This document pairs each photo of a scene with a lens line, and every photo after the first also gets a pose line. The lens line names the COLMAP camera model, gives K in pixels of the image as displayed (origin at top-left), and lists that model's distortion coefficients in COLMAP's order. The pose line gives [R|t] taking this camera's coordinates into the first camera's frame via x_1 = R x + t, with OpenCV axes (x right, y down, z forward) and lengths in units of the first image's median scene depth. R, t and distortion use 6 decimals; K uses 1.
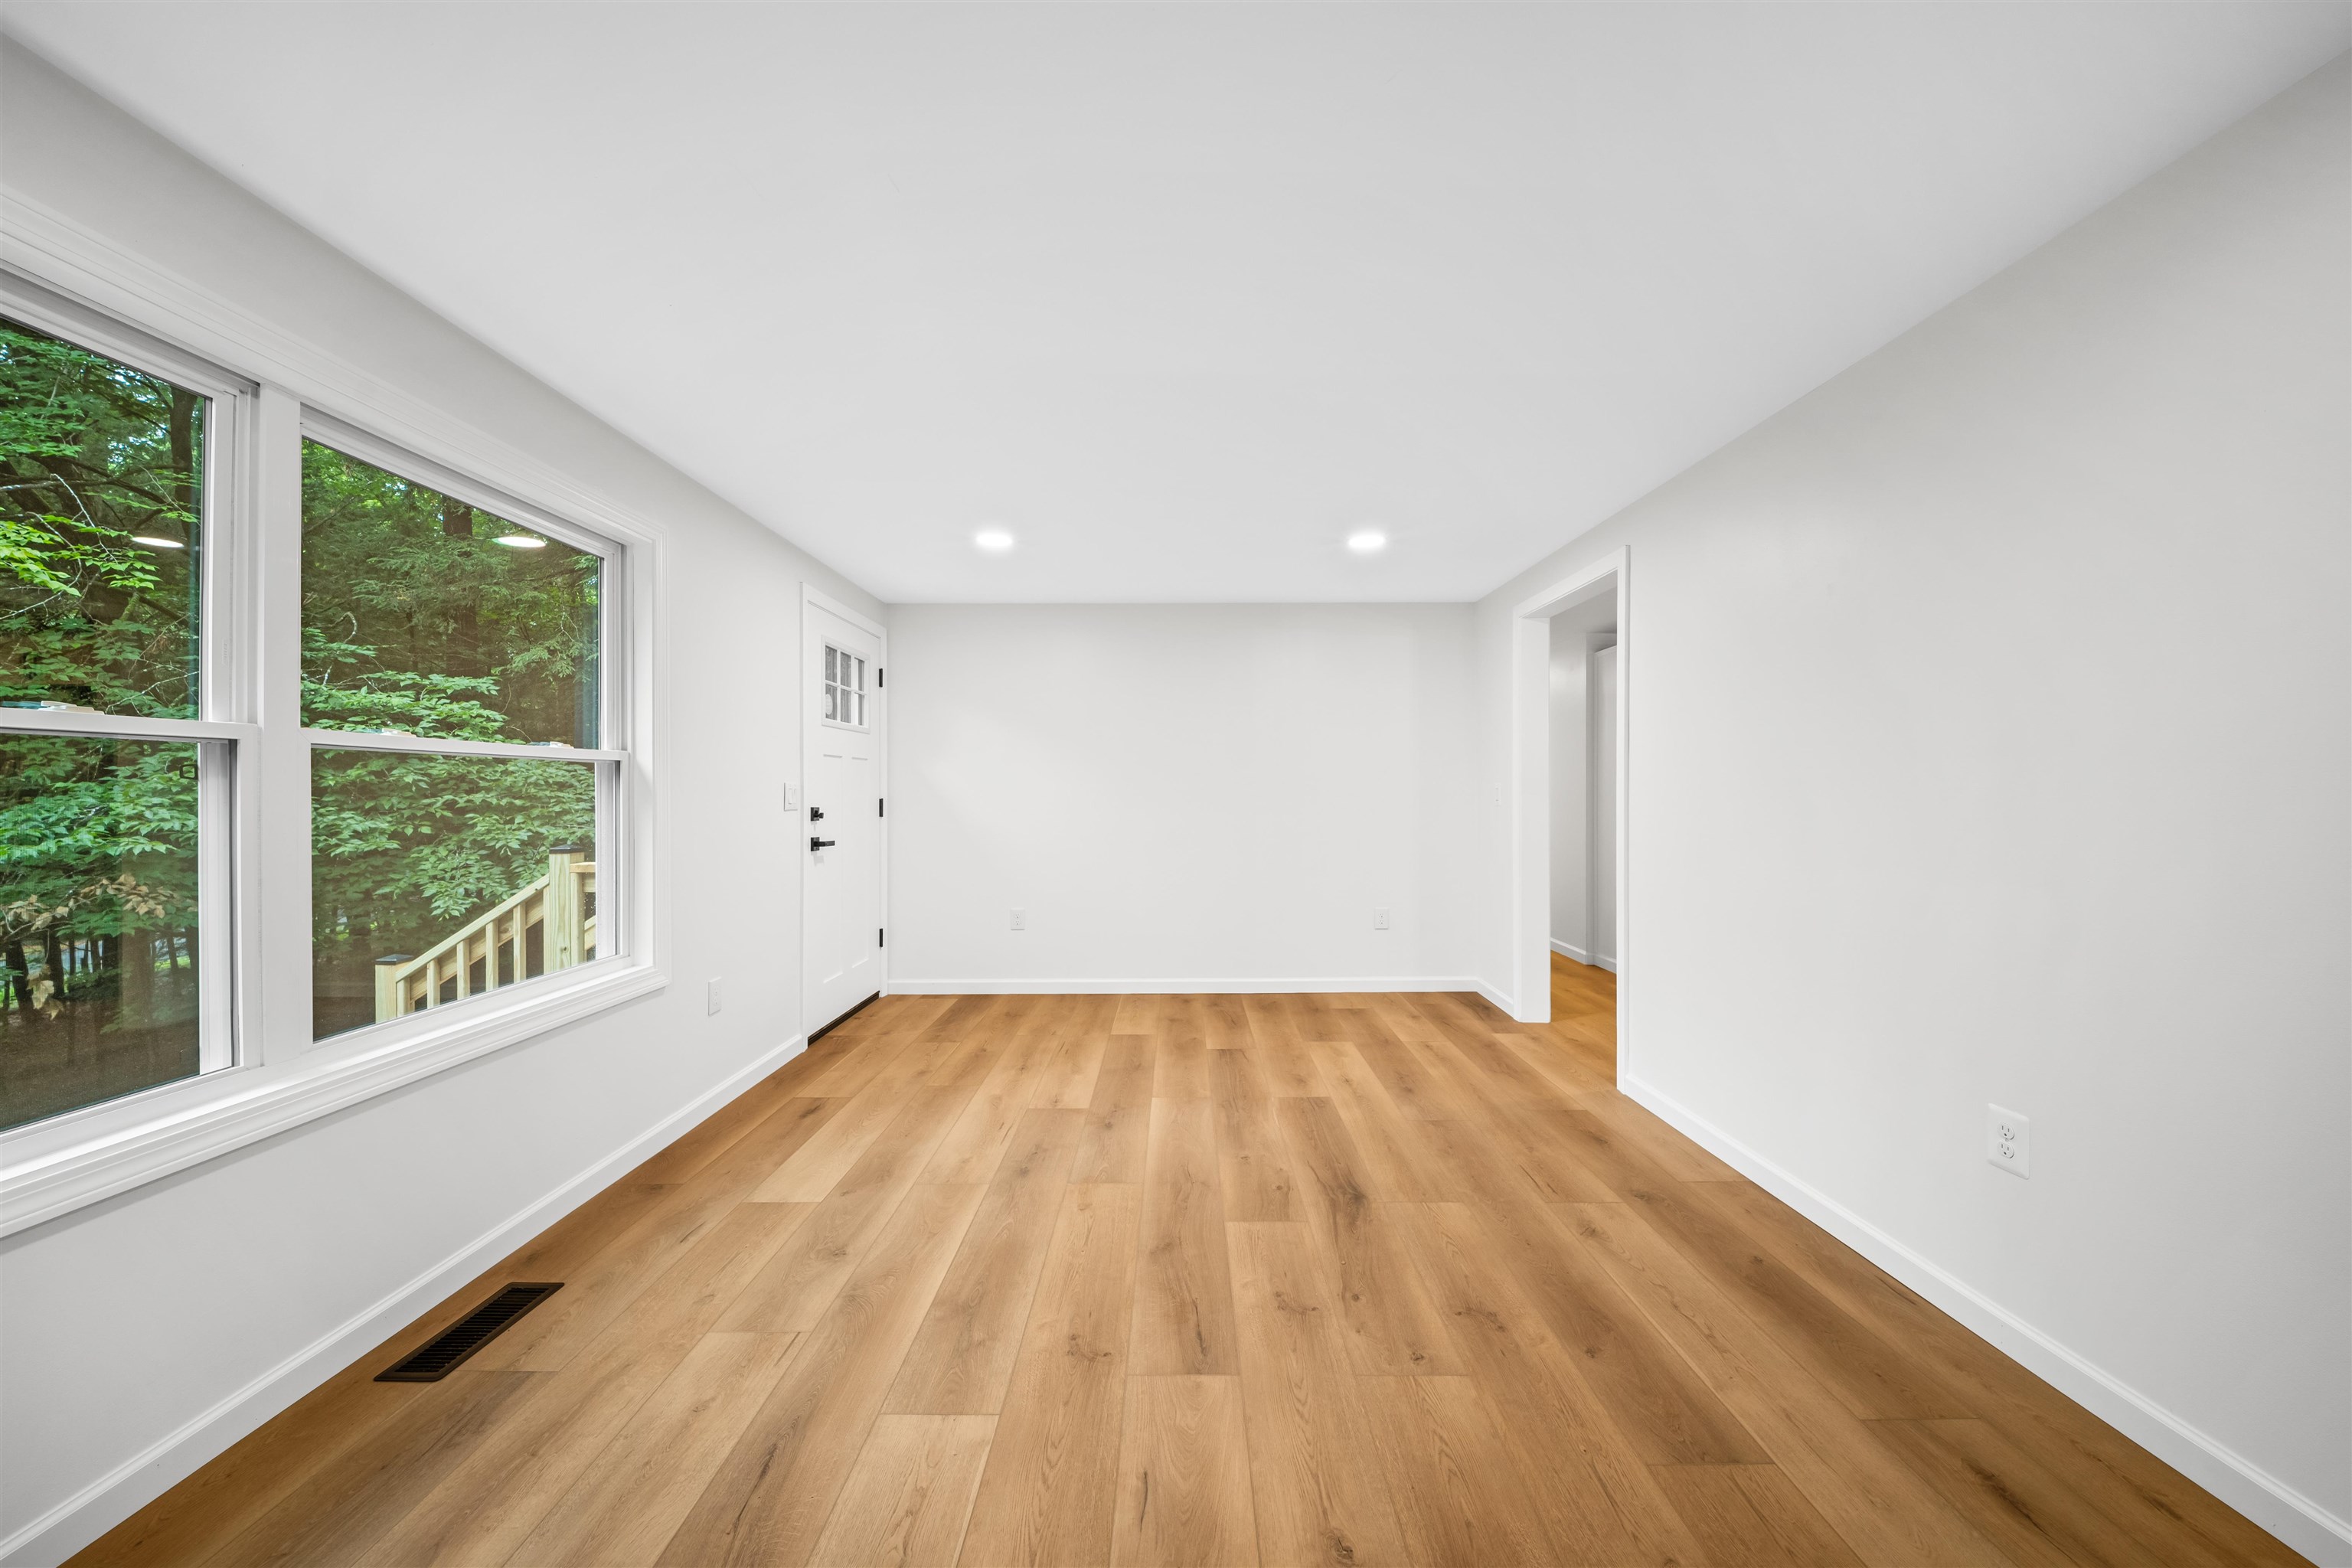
lens RADIAL K [[831.3, 0, 1158.8], [0, 831.3, 779.8], [0, 0, 1]] dist [0.005498, -0.004043]
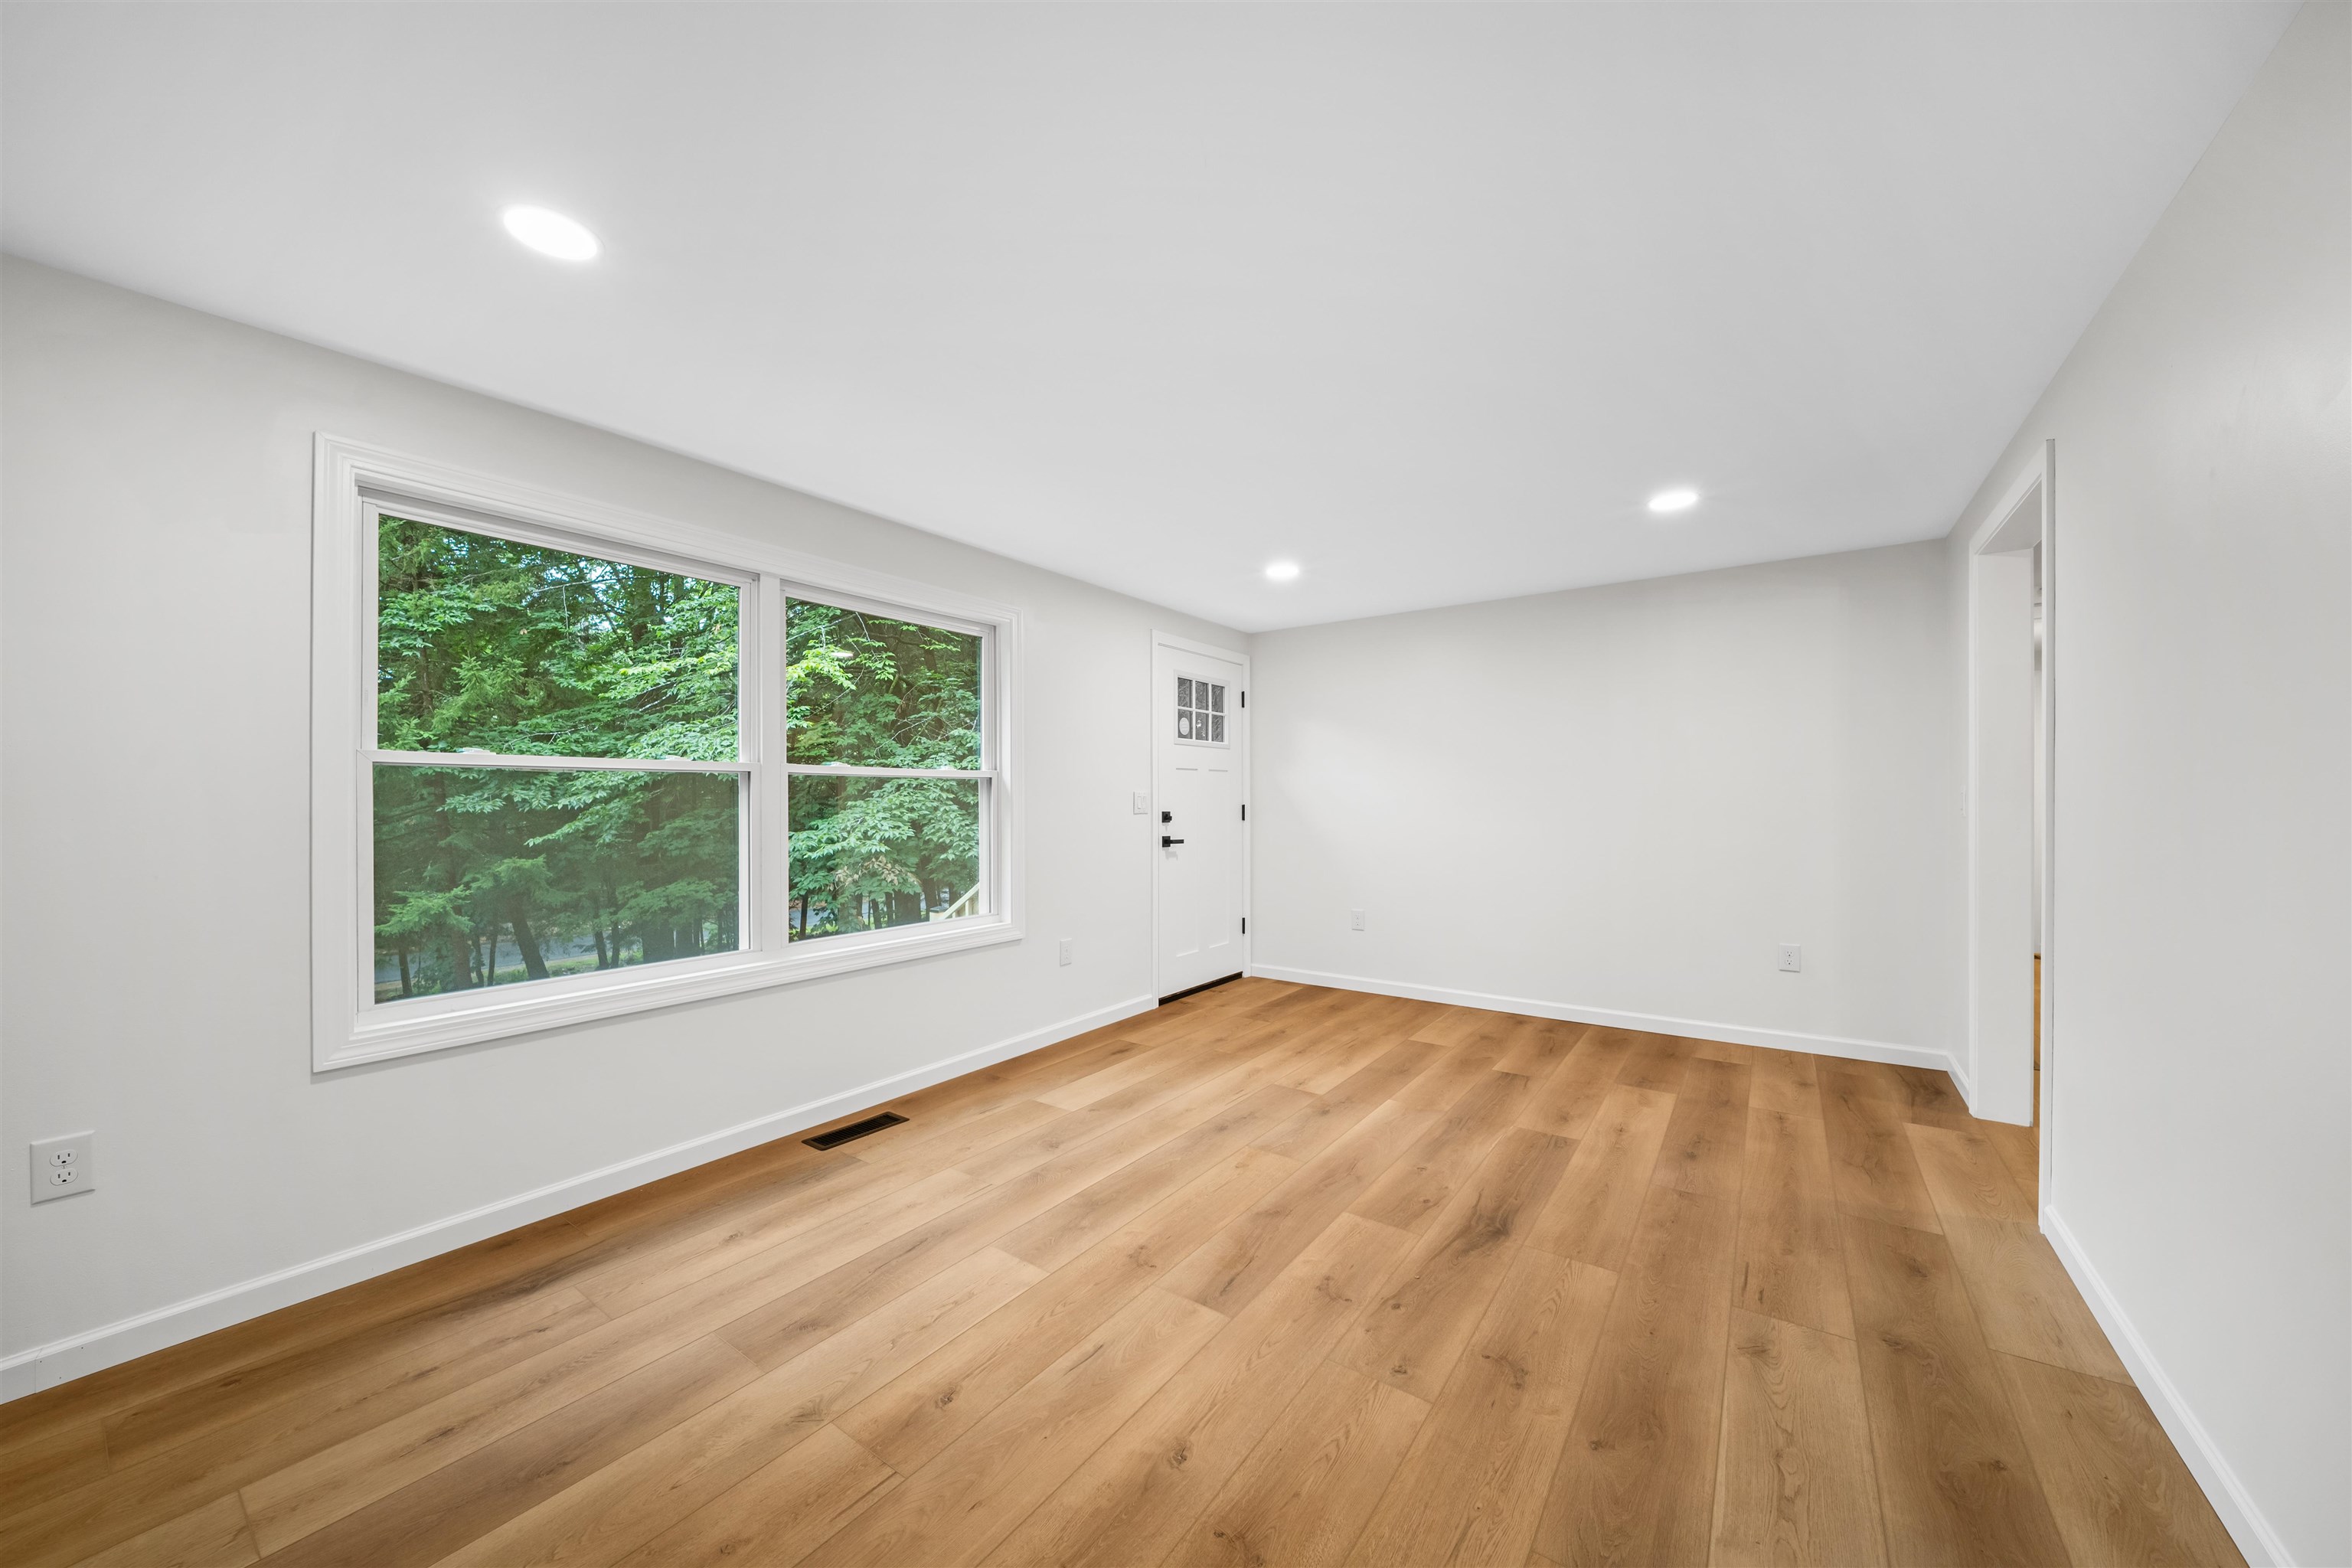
lens RADIAL K [[816.6, 0, 1169.2], [0, 816.6, 786.0], [0, 0, 1]] dist [0.000424, -0.000965]
pose [[0.819117, -0.009632, -0.573546, 0.488474], [0.008602, 0.999953, -0.004509, 0.001262], [0.573562, -0.001240, 0.819161, 0.037346]]
